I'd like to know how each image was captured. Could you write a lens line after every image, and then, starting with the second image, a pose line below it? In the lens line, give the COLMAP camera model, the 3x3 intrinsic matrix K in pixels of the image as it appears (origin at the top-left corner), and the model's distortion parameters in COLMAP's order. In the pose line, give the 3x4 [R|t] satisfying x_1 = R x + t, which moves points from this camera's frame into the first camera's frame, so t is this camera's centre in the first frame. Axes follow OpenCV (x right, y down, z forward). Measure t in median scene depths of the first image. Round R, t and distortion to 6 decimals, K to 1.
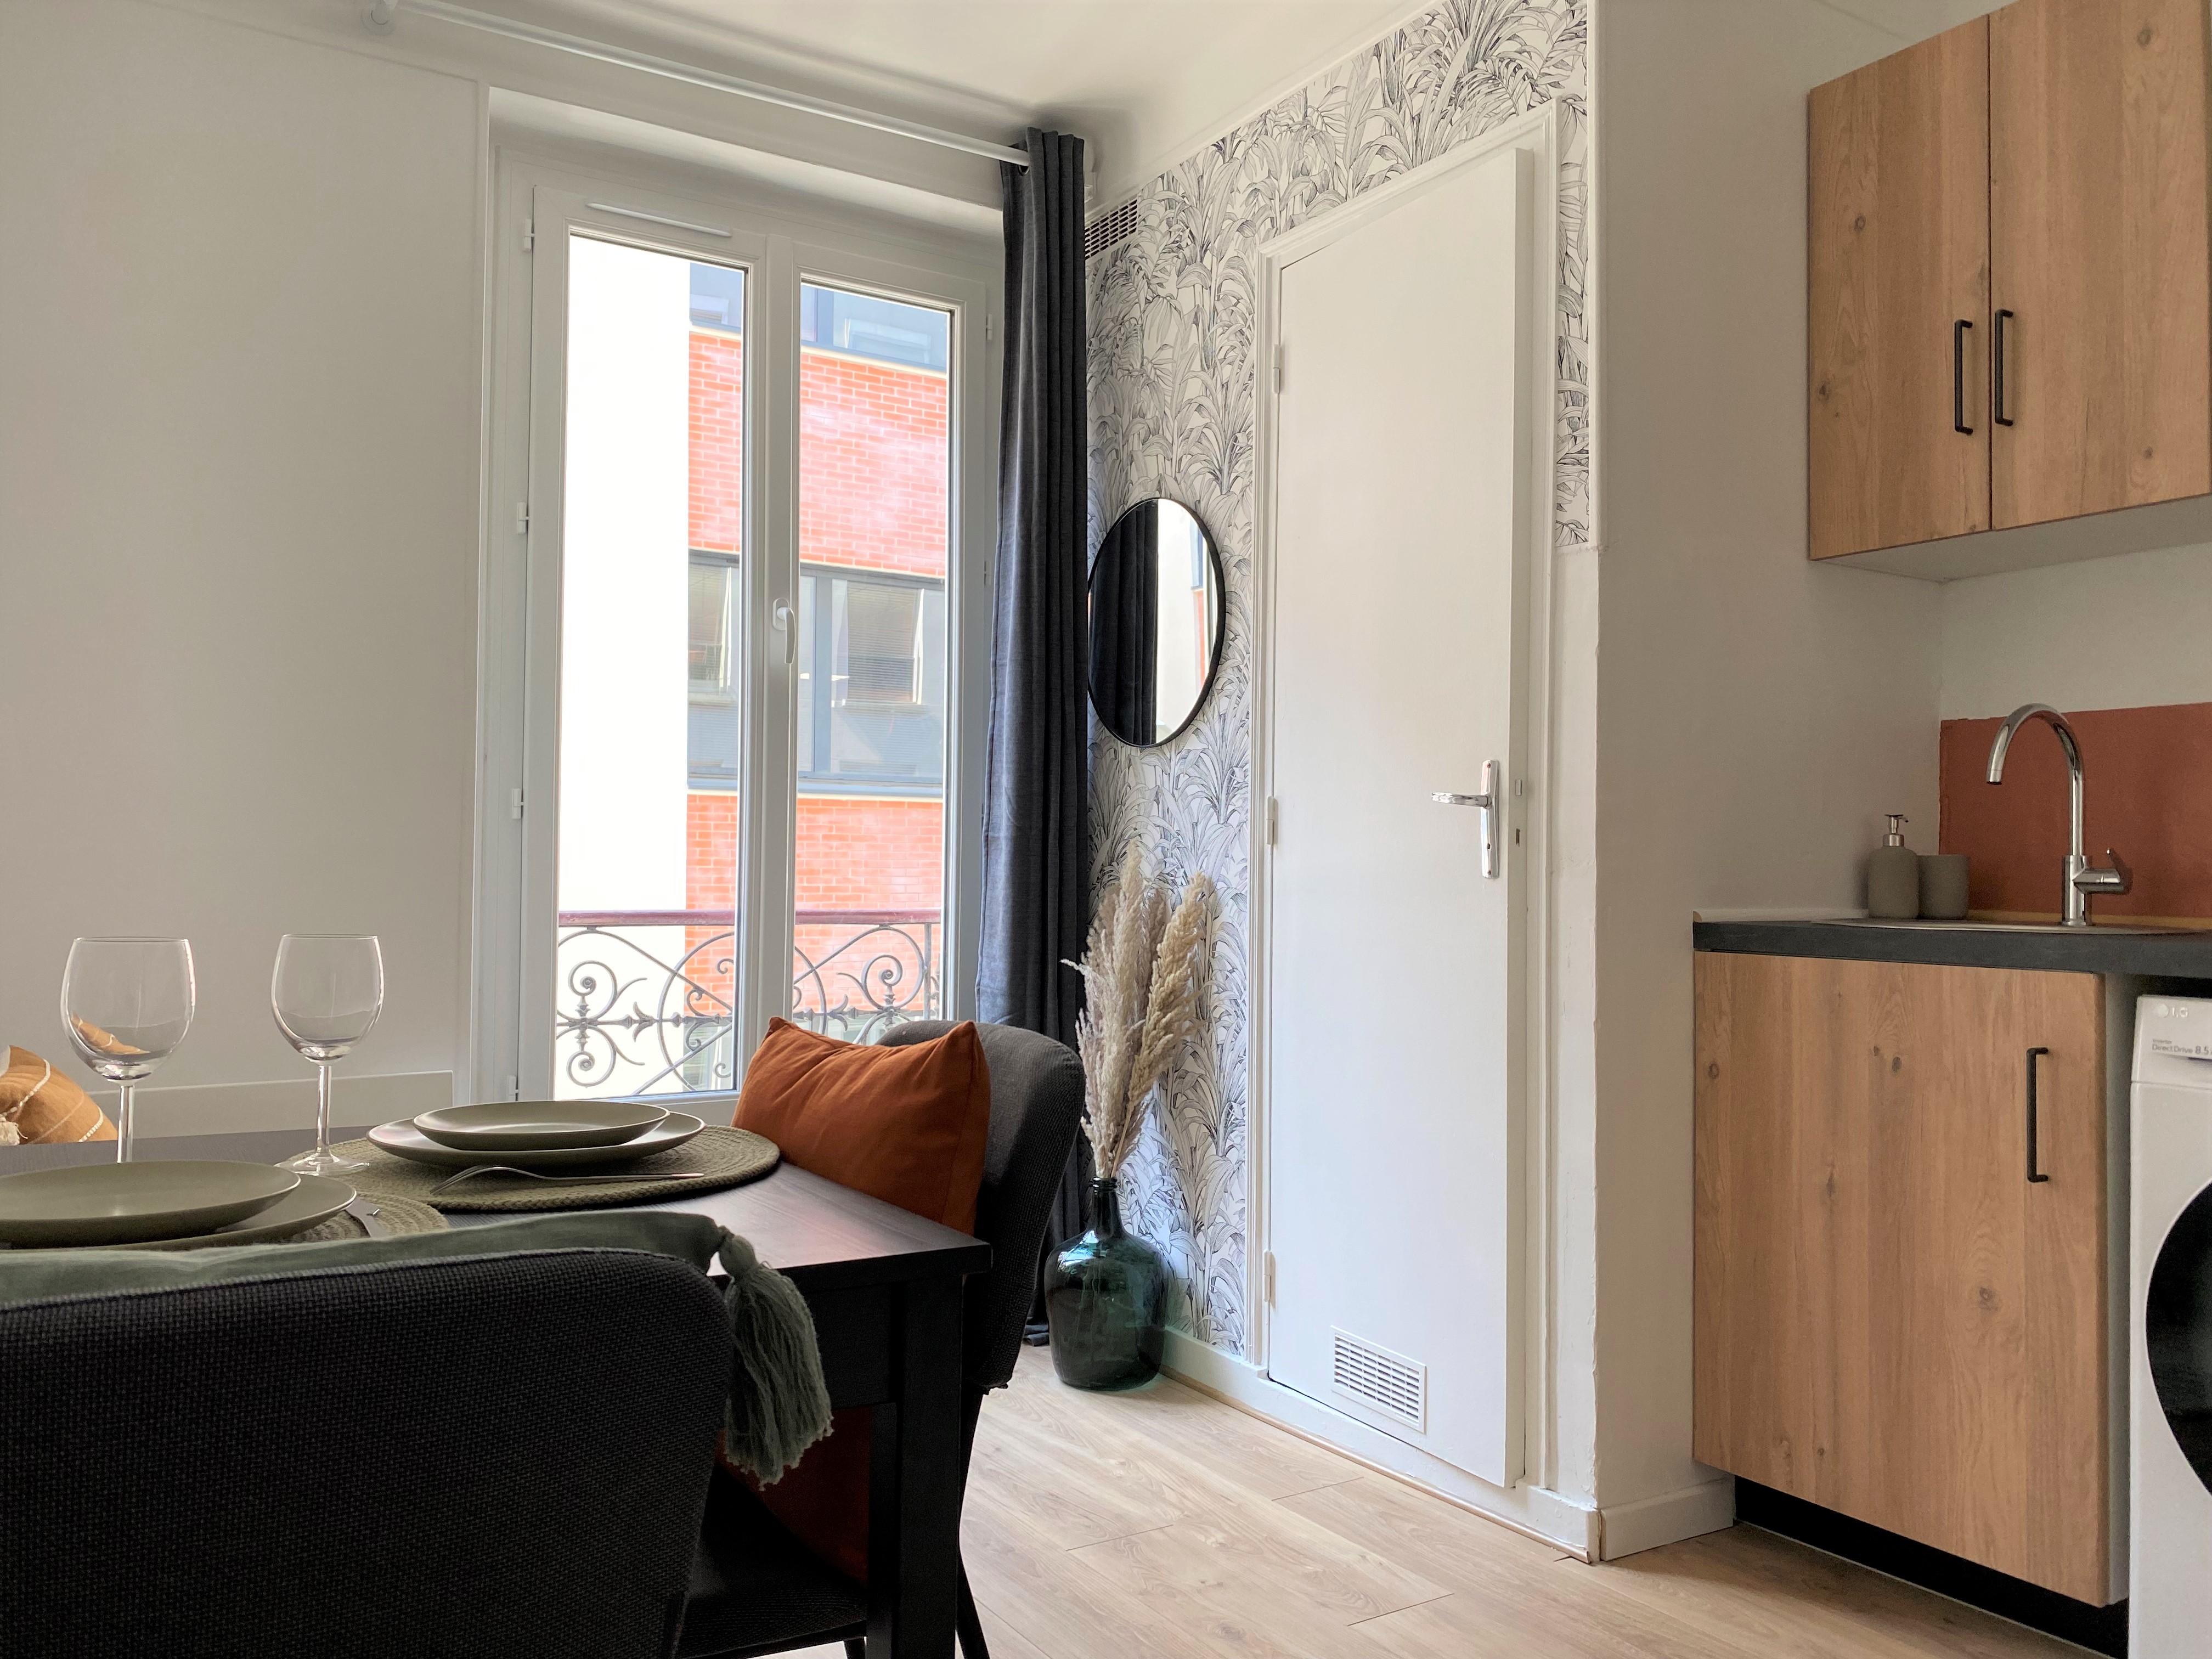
lens RADIAL K [[1721.2, 0, 1115.4], [0, 1721.2, 835.6], [0, 0, 1]] dist [0.034303, -0.036259]
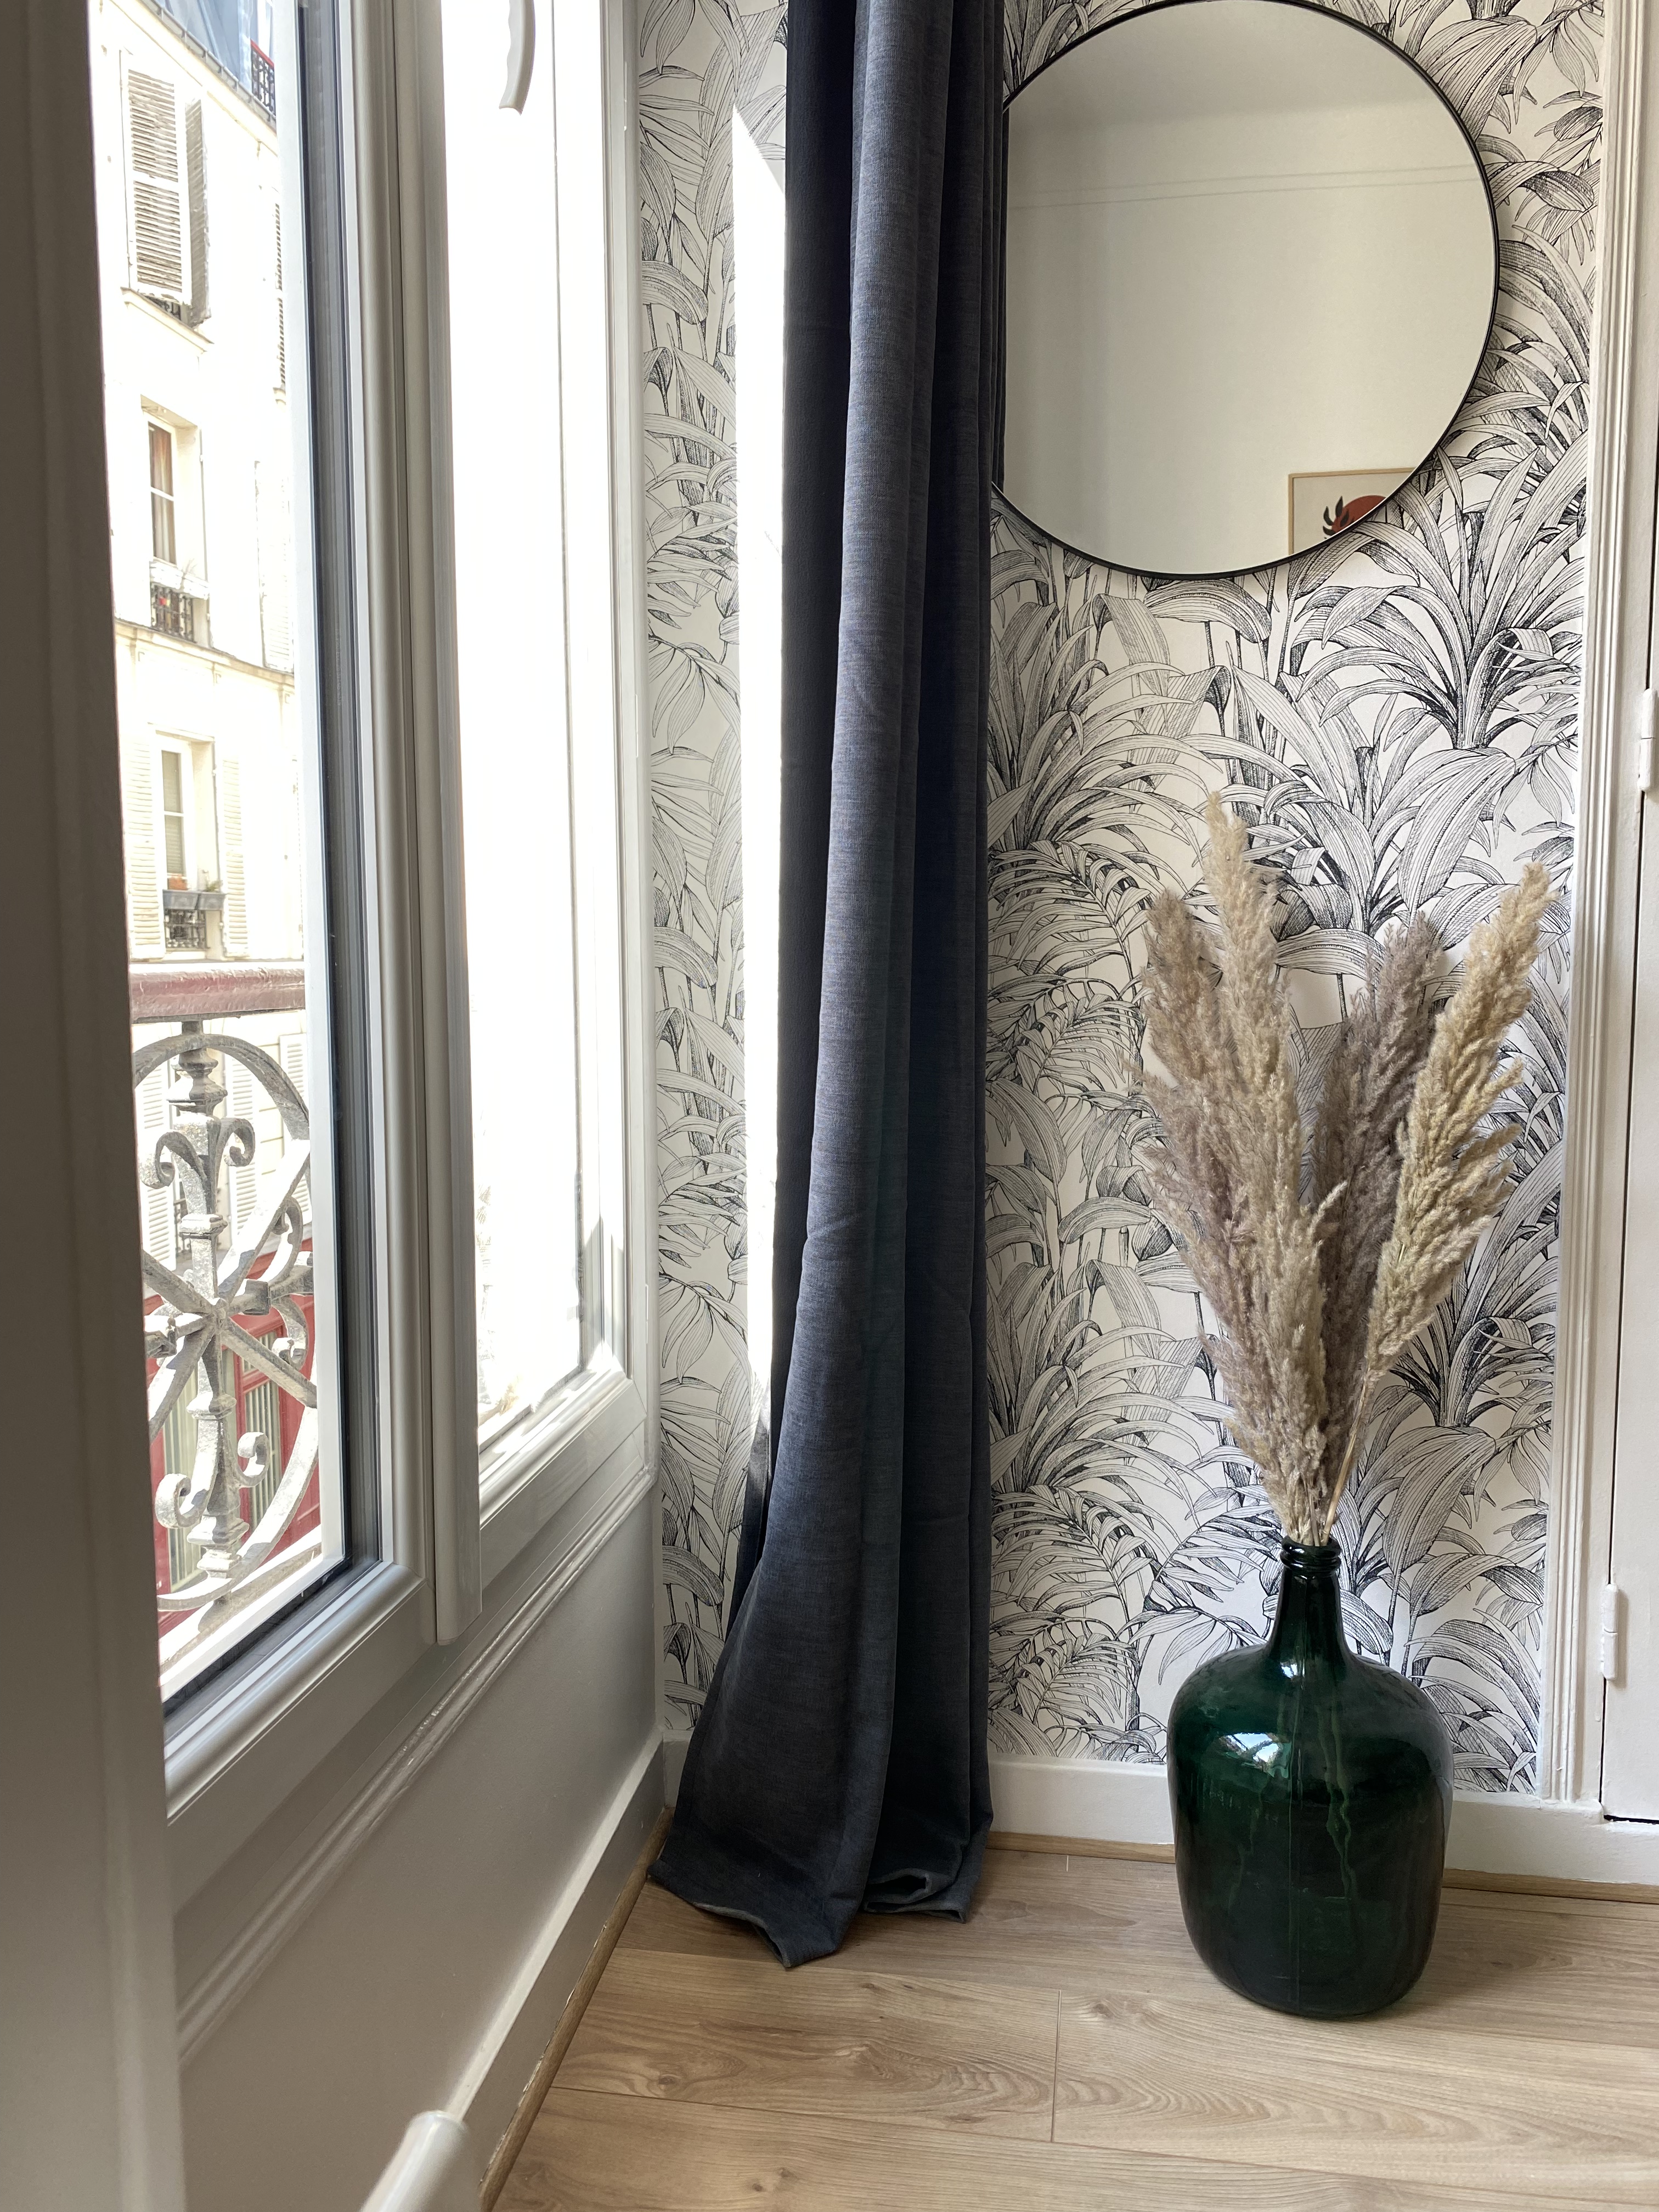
lens RADIAL K [[1721.2, 0, 826.2], [0, 1721.2, 1113.1], [0, 0, 1]] dist [0.034303, -0.036259]
pose [[0.639282, -0.091407, 0.763520, -0.417983], [0.000534, 0.992963, 0.118428, 0.035562], [-0.768972, -0.075301, 0.634832, 0.805457]]
